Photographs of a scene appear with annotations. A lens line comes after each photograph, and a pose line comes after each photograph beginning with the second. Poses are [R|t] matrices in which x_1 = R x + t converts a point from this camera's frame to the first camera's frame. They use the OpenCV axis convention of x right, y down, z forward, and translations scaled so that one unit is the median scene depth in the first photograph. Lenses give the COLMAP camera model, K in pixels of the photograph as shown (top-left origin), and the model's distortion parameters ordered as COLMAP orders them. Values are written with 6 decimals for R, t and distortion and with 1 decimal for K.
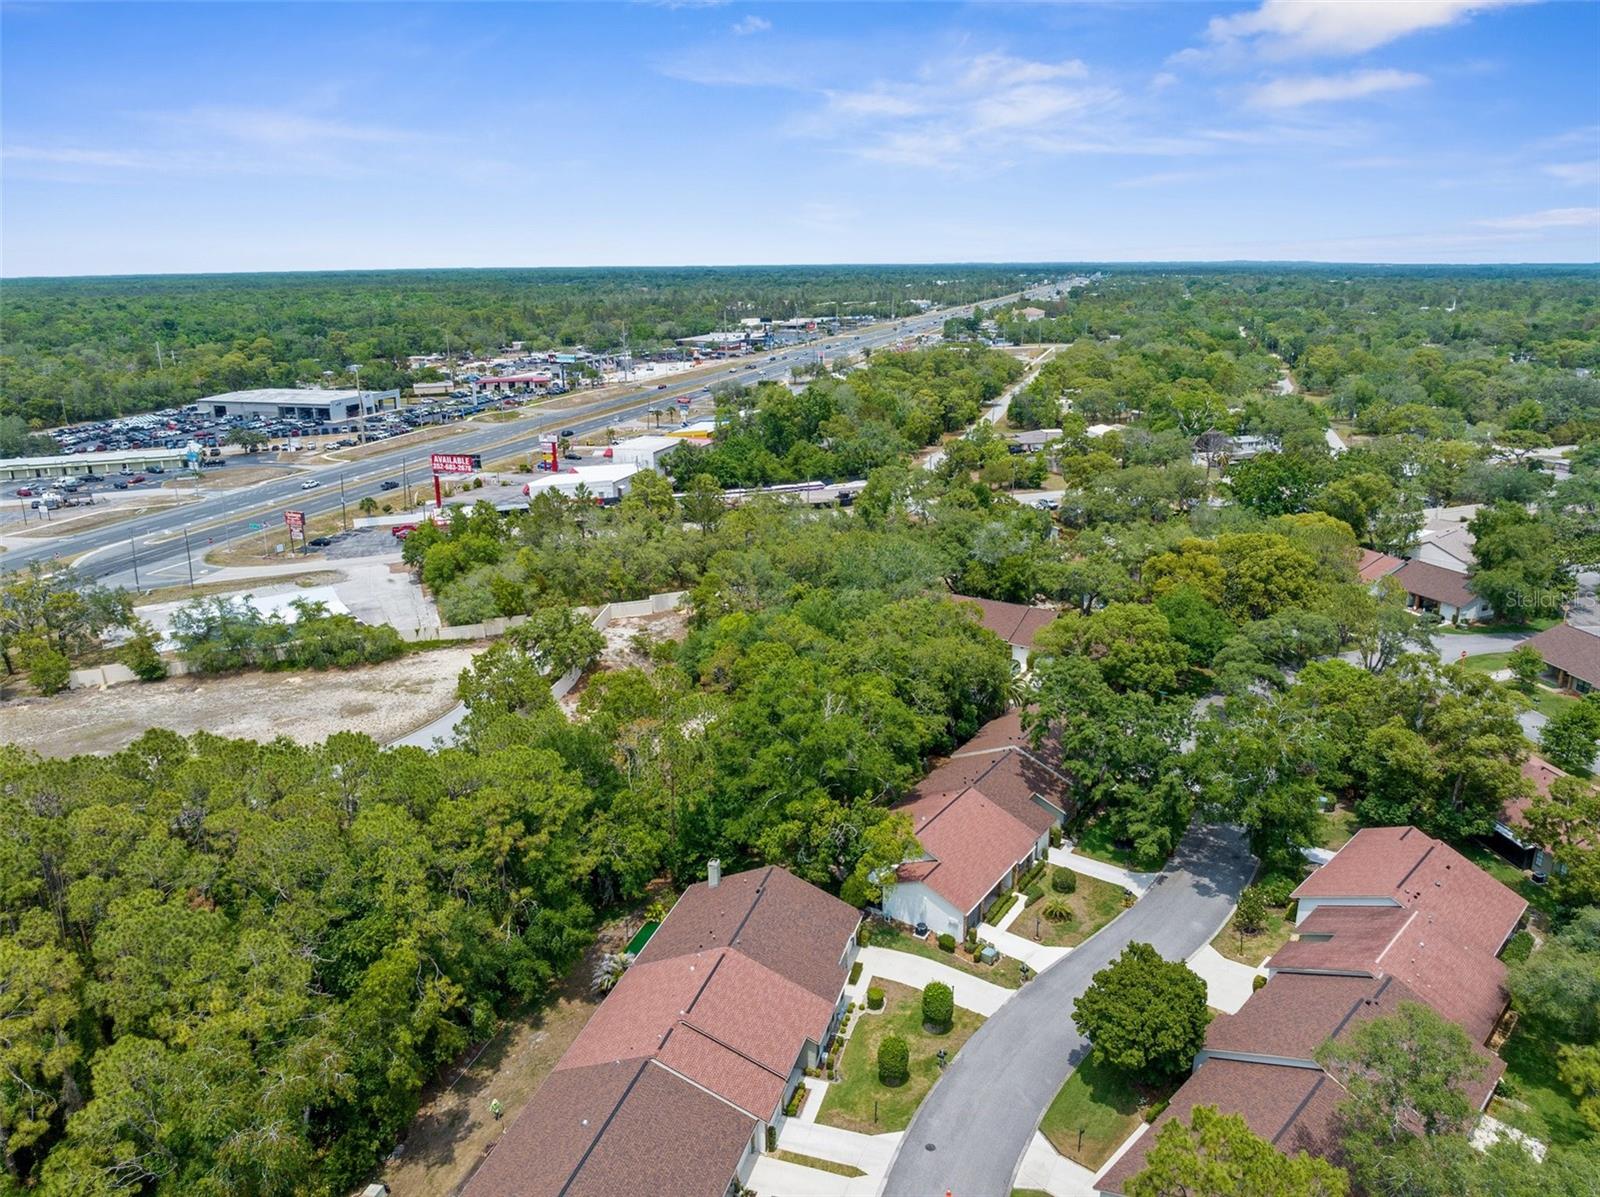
lens RADIAL K [[1111.3, 0, 802.4], [0, 1111.3, 597.0], [0, 0, 1]] dist [-0.034625, 0.000353]
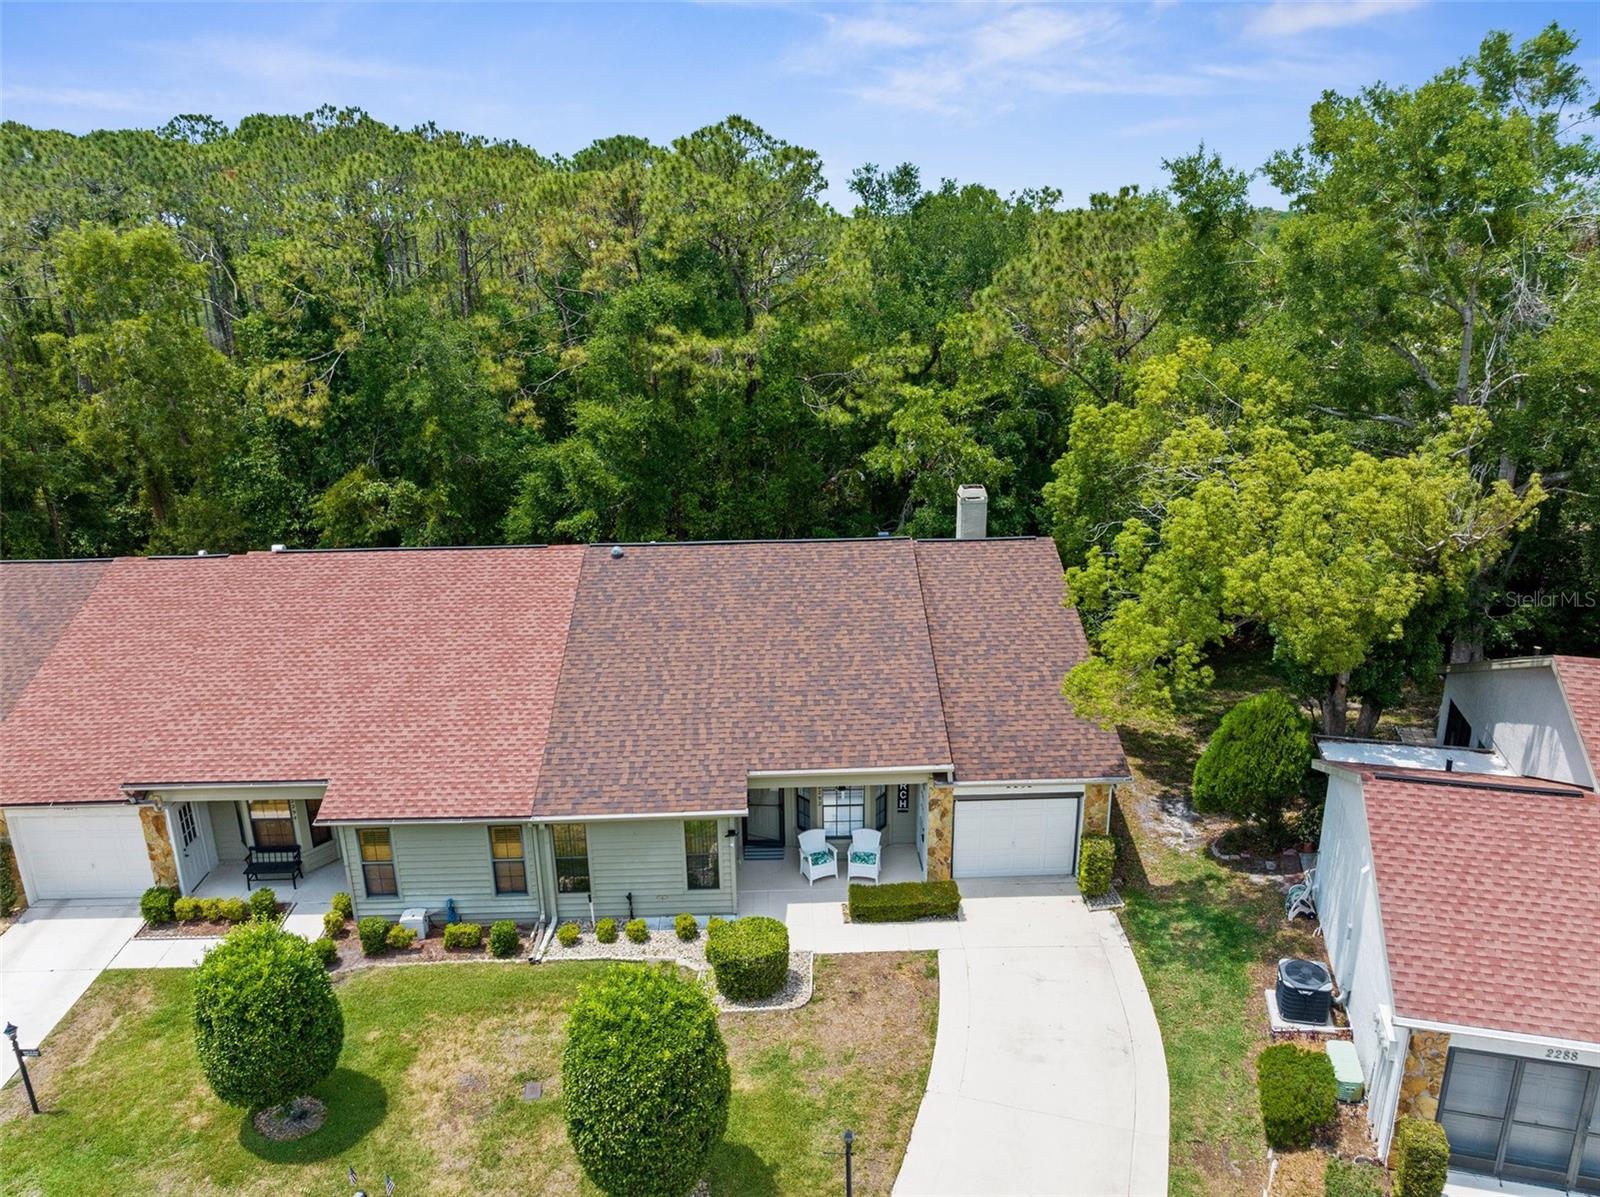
lens RADIAL K [[1111.3, 0, 803.3], [0, 1111.3, 590.9], [0, 0, 1]] dist [-0.034625, 0.000353]
pose [[0.321079, 0.287026, -0.902510, 0.147387], [-0.258318, 0.943375, 0.208123, 0.124274], [0.911142, 0.166311, 0.377042, 0.489222]]
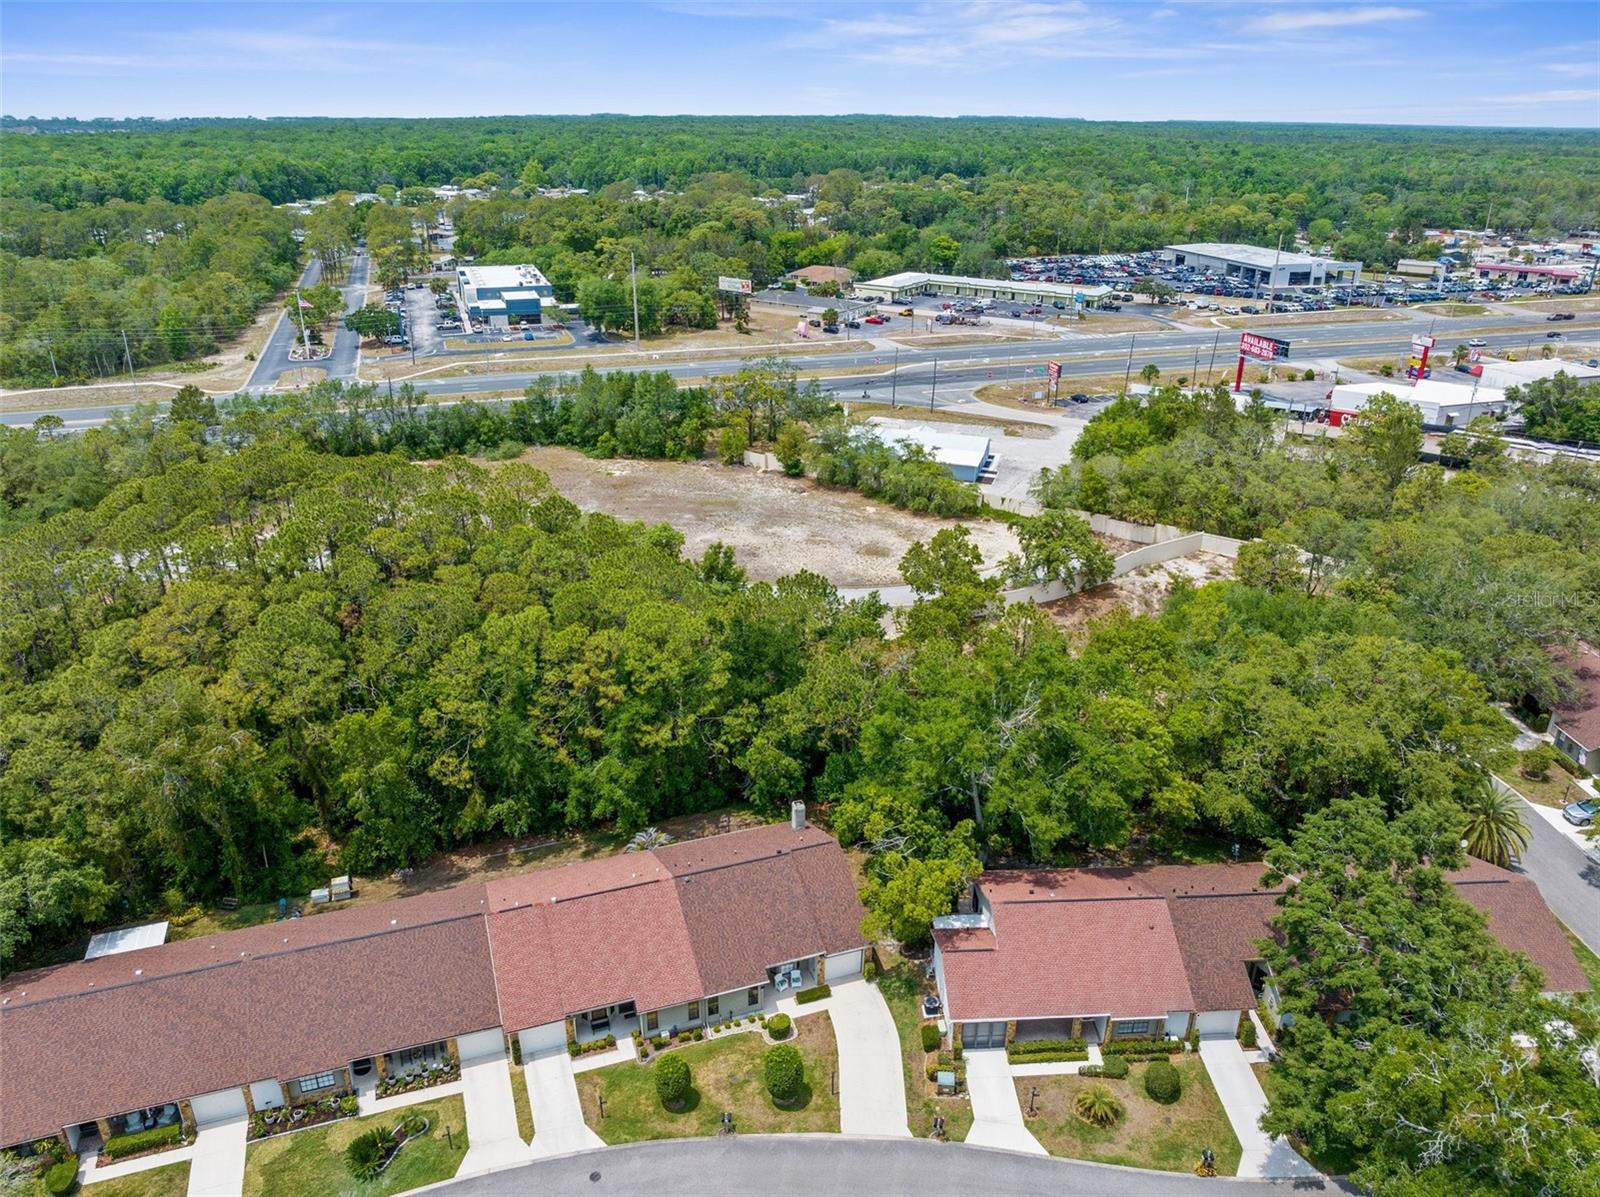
lens RADIAL K [[1111.3, 0, 801.0], [0, 1111.3, 603.0], [0, 0, 1]] dist [-0.034625, 0.000353]
pose [[0.601626, 0.339005, -0.723272, 0.312298], [-0.245400, 0.940126, 0.236520, -0.078352], [0.760148, 0.035194, 0.648796, 0.245757]]
